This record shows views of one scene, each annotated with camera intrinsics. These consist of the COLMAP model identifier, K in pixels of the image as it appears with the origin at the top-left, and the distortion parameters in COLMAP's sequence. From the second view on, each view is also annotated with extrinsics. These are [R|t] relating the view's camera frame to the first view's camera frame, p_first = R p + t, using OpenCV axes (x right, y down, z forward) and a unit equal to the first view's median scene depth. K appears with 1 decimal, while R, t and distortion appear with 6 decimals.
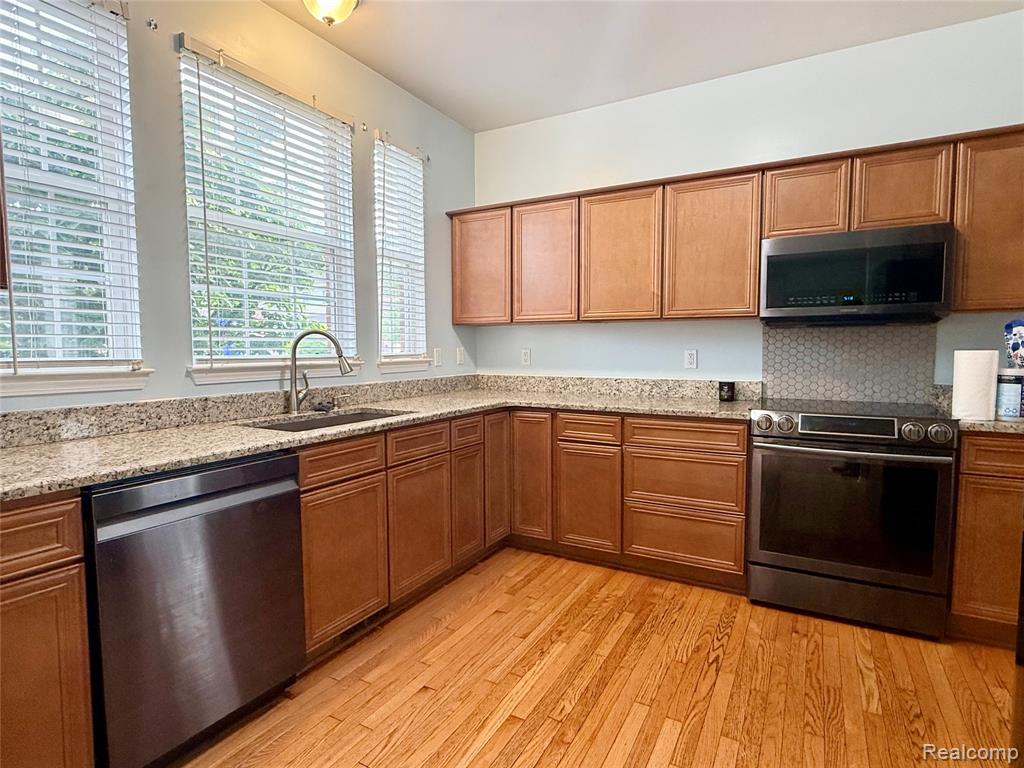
lens RADIAL K [[541.1, 0, 511.8], [0, 541.1, 385.0], [0, 0, 1]] dist [0.002207, 0.001251]
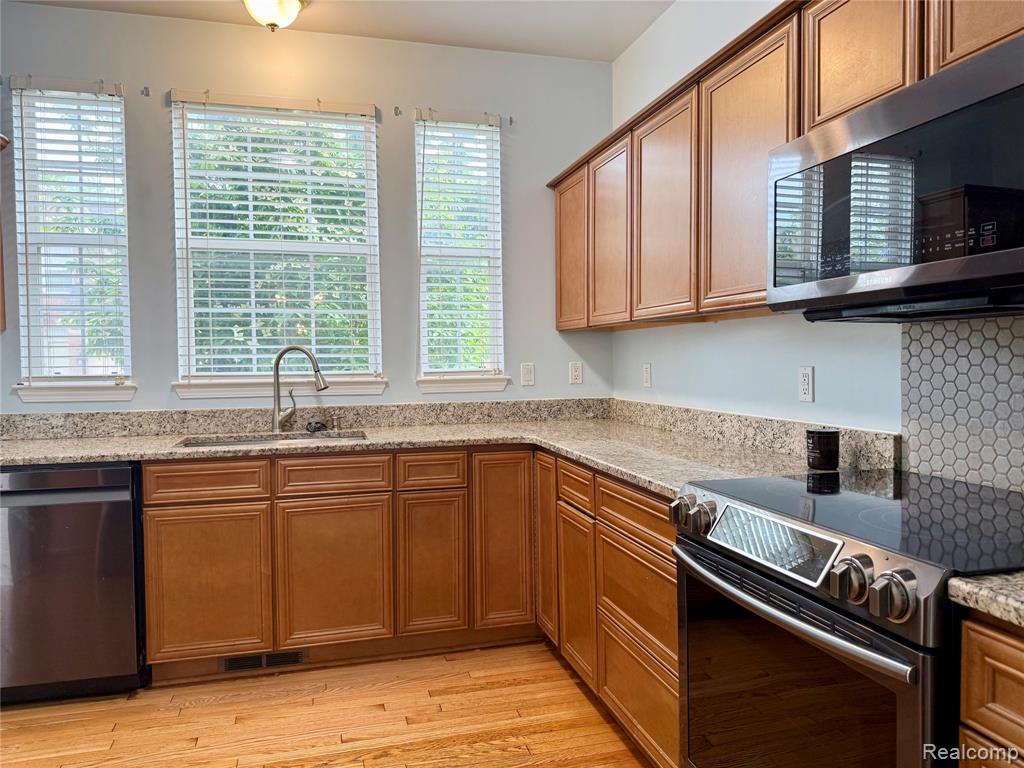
lens RADIAL K [[720.1, 0, 512.6], [0, 720.1, 382.8], [0, 0, 1]] dist [0.001424, -0.004692]
pose [[0.704902, 0.020200, -0.709017, 0.710457], [-0.040445, 0.999113, -0.011746, -0.032512], [0.708151, 0.036956, 0.705093, 0.334973]]
